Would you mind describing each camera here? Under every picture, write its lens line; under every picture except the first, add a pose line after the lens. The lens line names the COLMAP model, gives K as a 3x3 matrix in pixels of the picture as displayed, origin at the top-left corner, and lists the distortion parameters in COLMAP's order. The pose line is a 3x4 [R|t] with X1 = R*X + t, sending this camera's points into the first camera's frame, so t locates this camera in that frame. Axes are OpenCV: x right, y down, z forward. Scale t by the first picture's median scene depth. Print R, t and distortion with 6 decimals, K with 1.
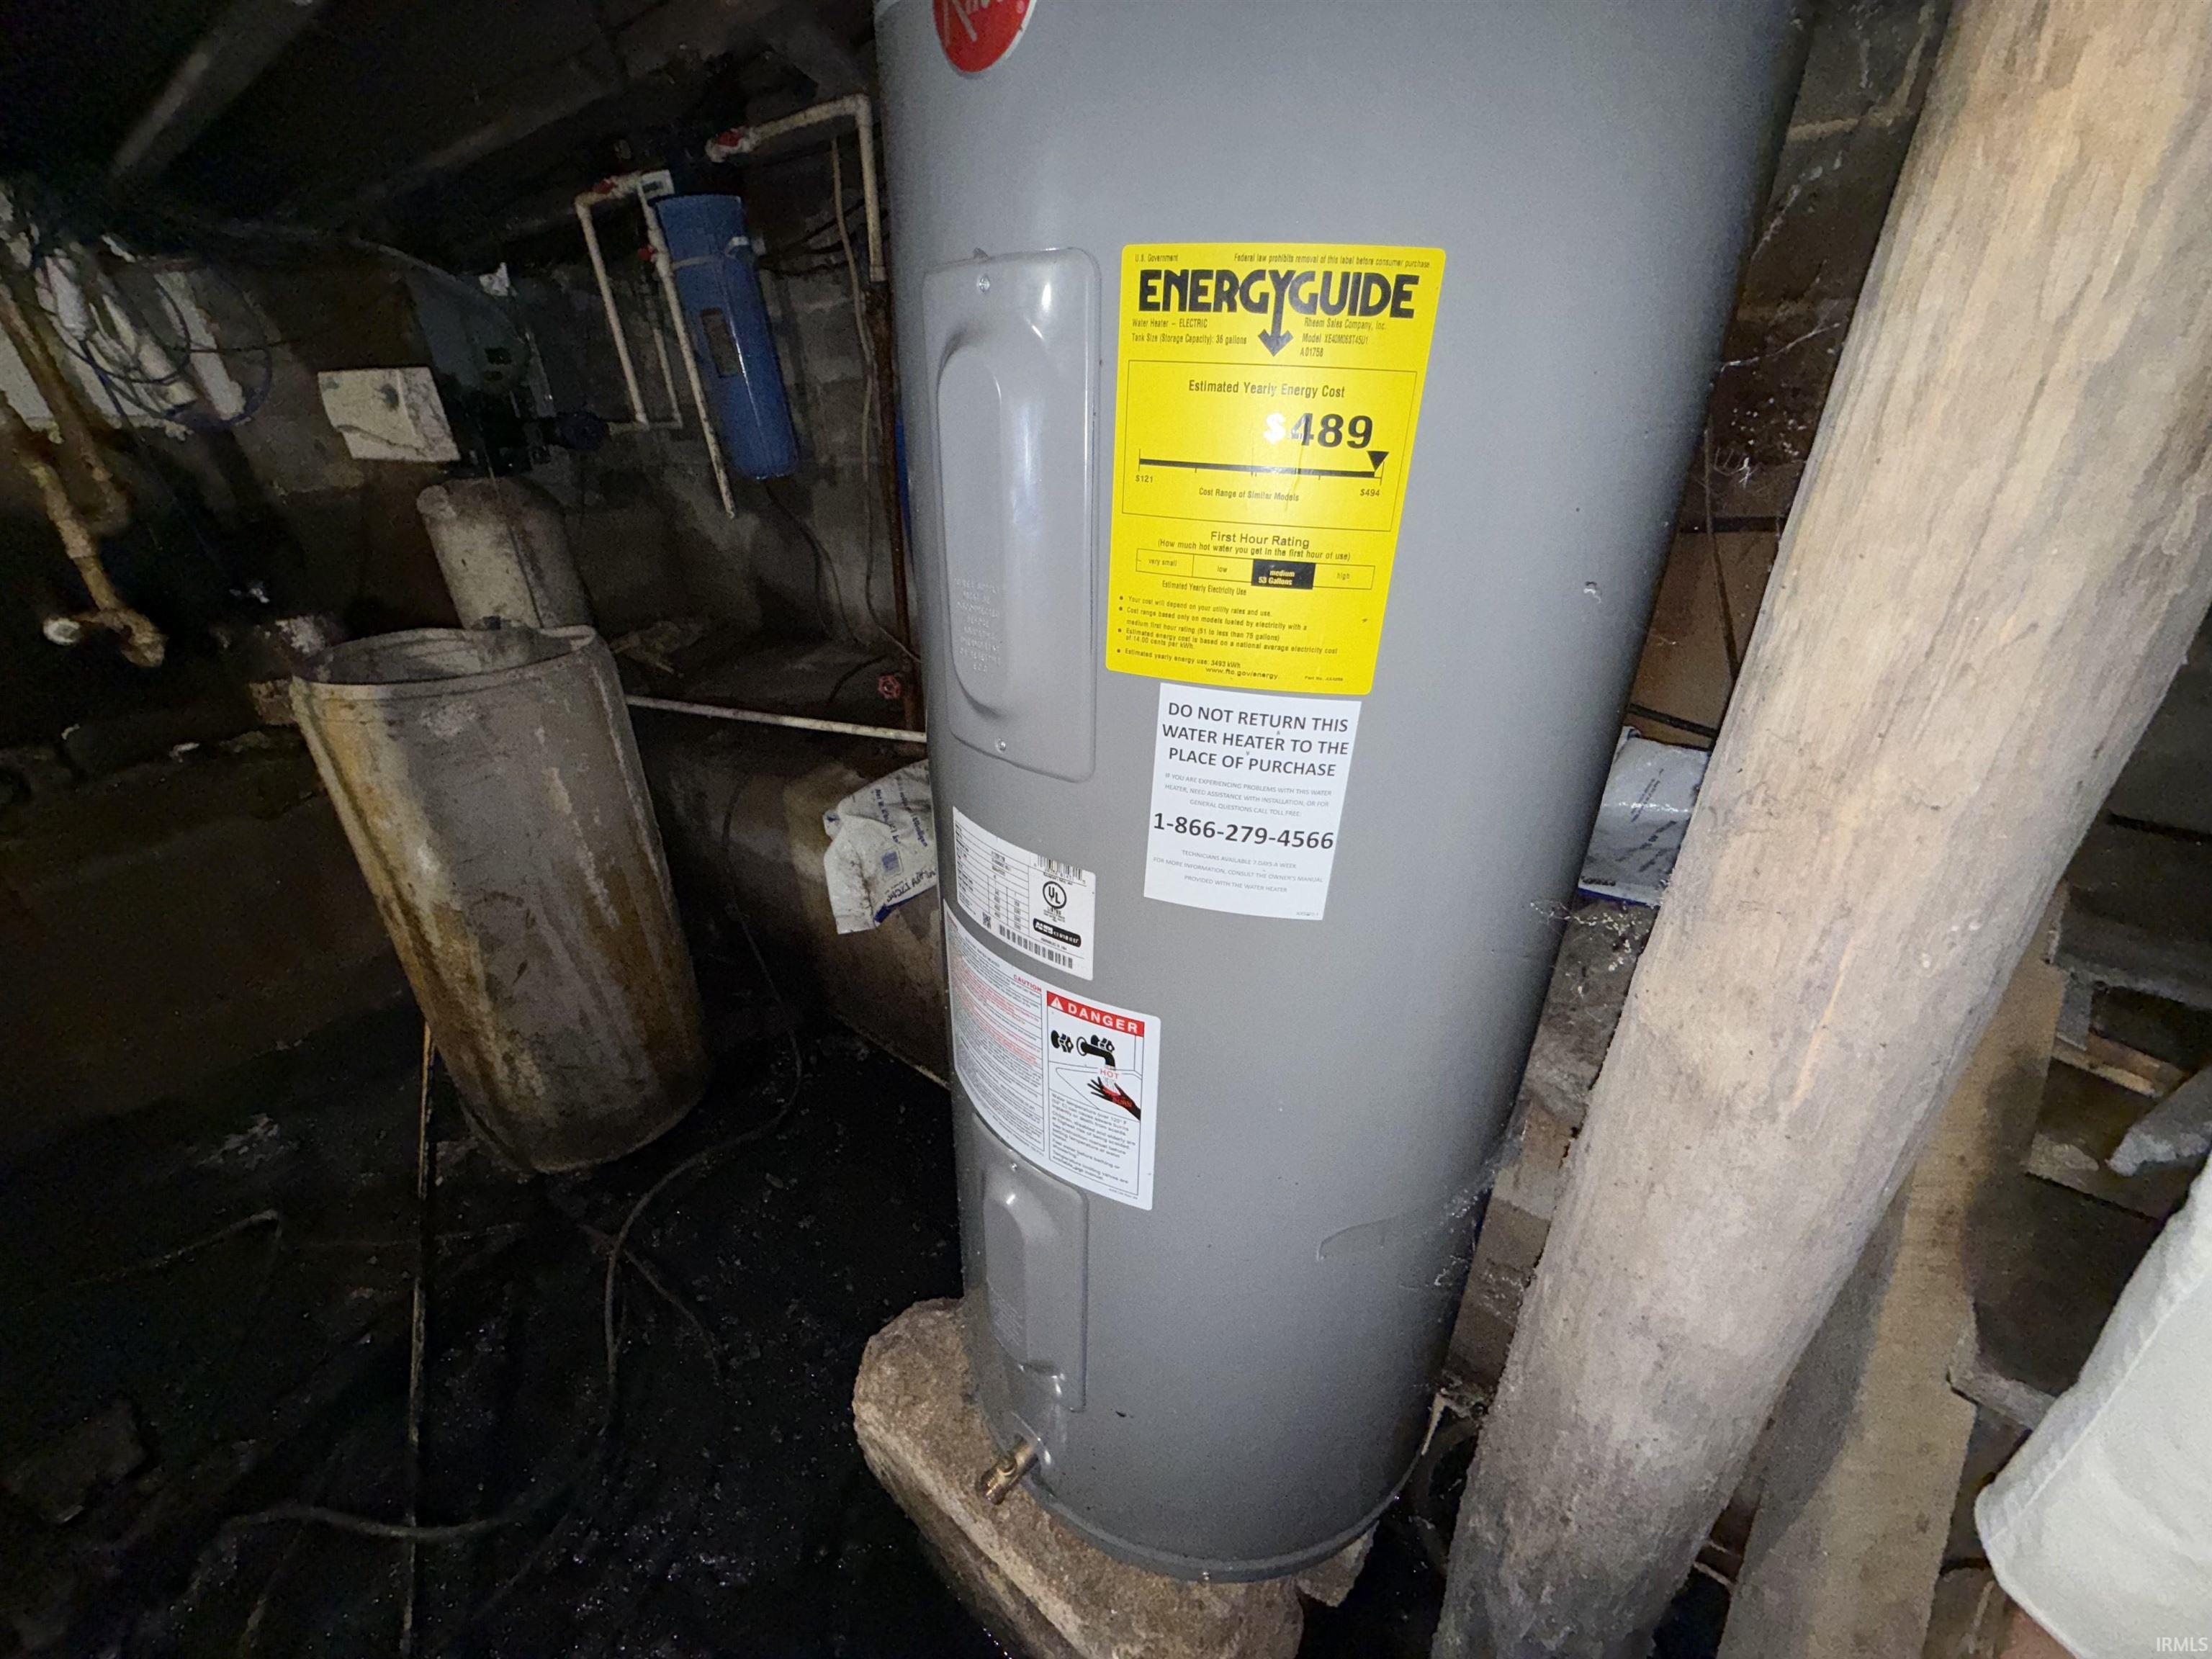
lens RADIAL K [[885.4, 0, 1104.5], [0, 885.4, 829.0], [0, 0, 1]] dist [0.000273, 0.000177]
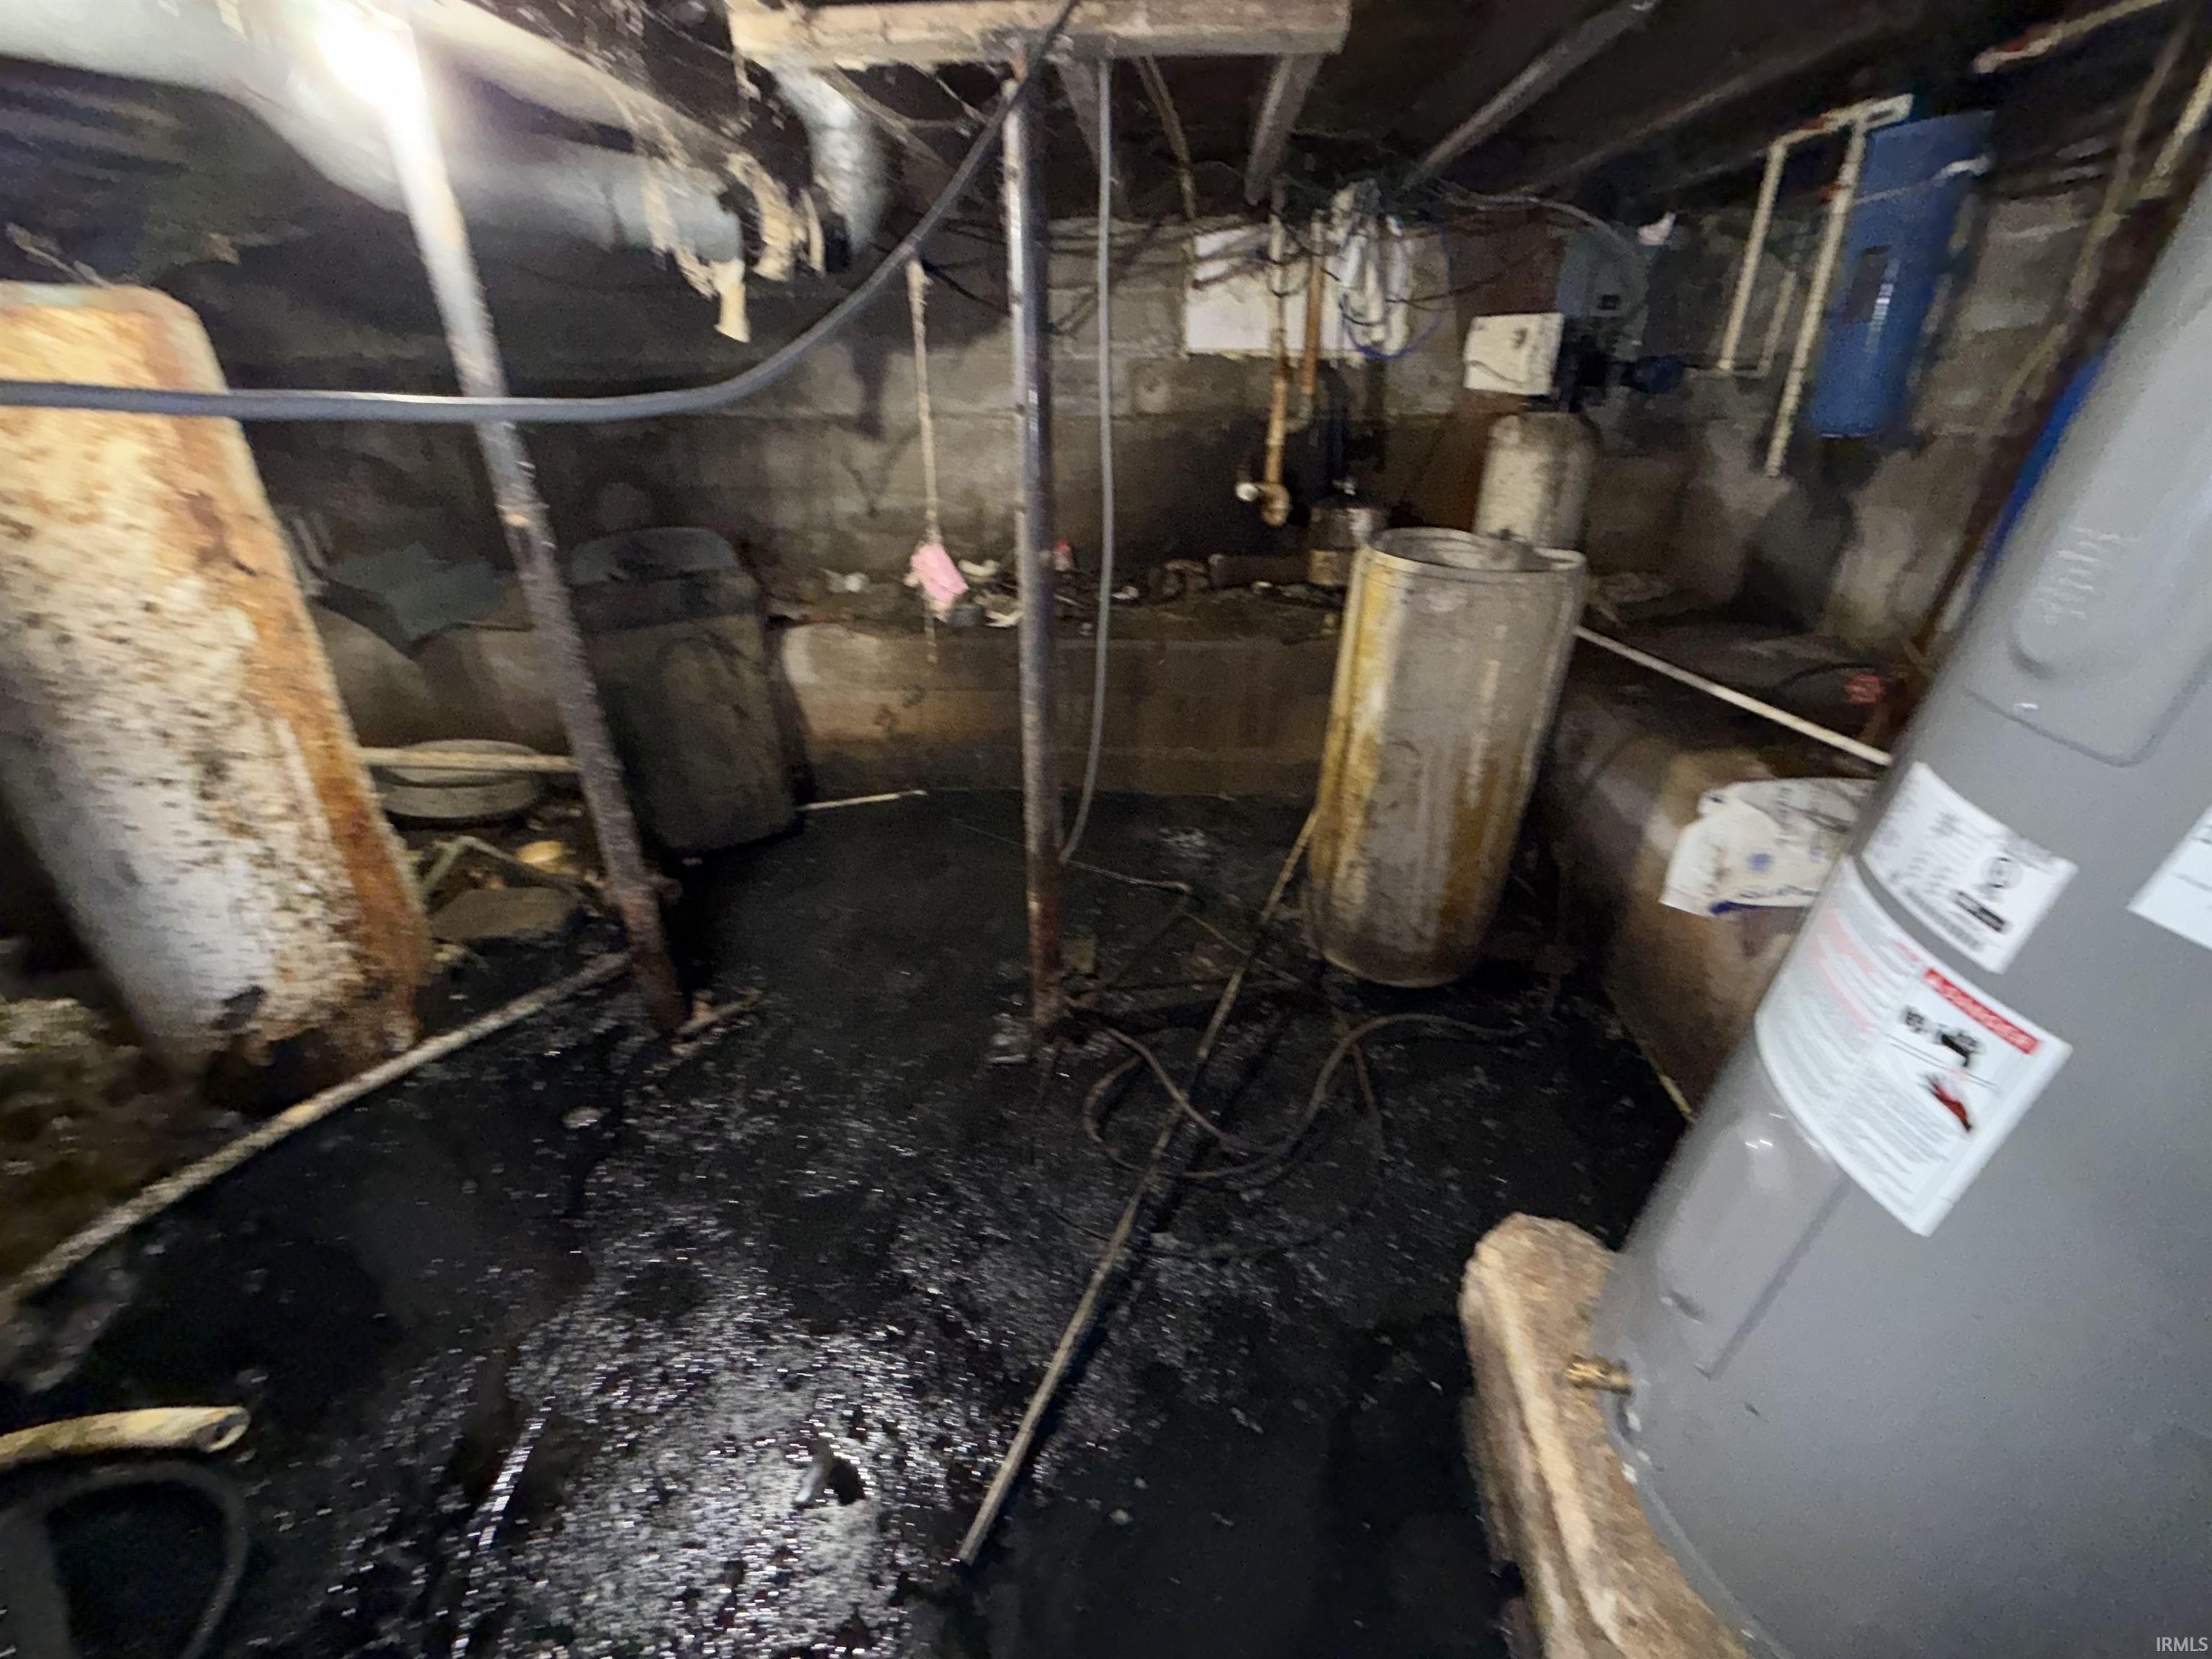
lens RADIAL K [[885.4, 0, 1096.9], [0, 885.4, 830.0], [0, 0, 1]] dist [0.000273, 0.000177]
pose [[0.553944, 0.418138, -0.719935, 0.023161], [-0.383946, 0.895589, 0.224736, 0.061298], [0.738737, 0.151926, 0.656648, -0.114225]]
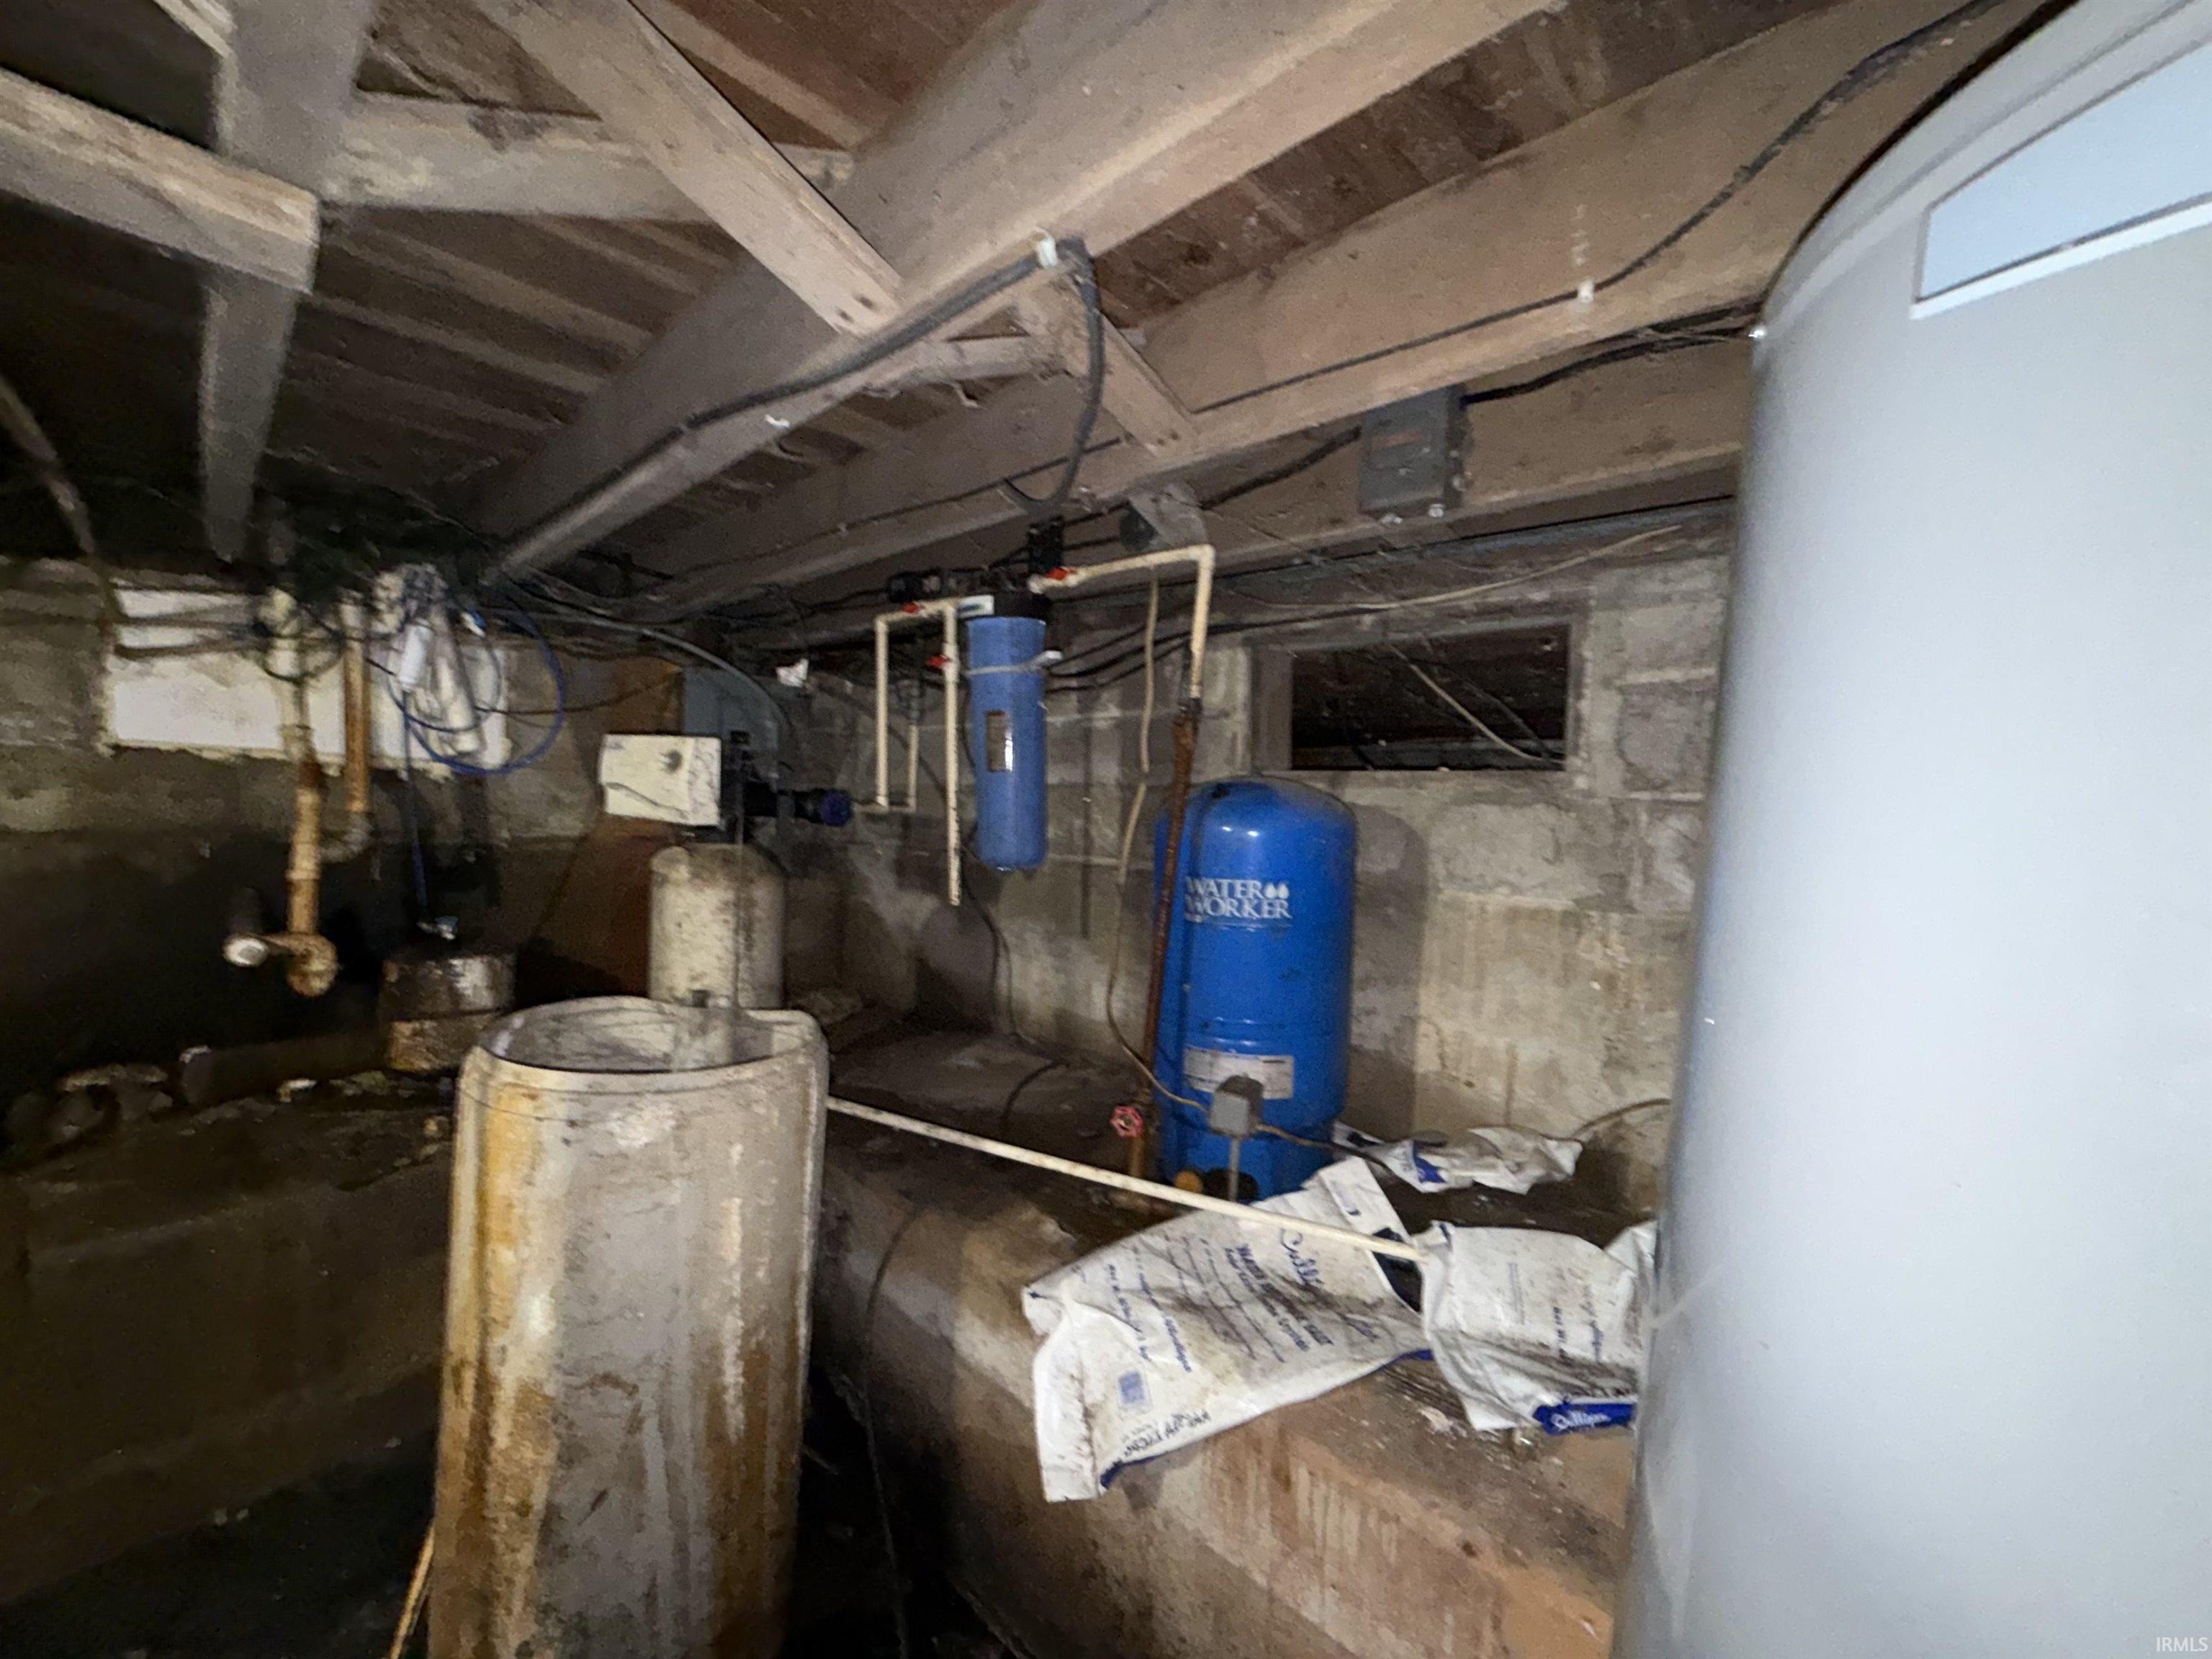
lens RADIAL K [[885.4, 0, 1102.9], [0, 885.4, 833.9], [0, 0, 1]] dist [0.000273, 0.000177]
pose [[0.991703, 0.088083, -0.093630, -0.224602], [-0.119083, 0.903809, -0.411033, -0.065907], [0.048419, 0.418772, 0.906800, 0.159884]]
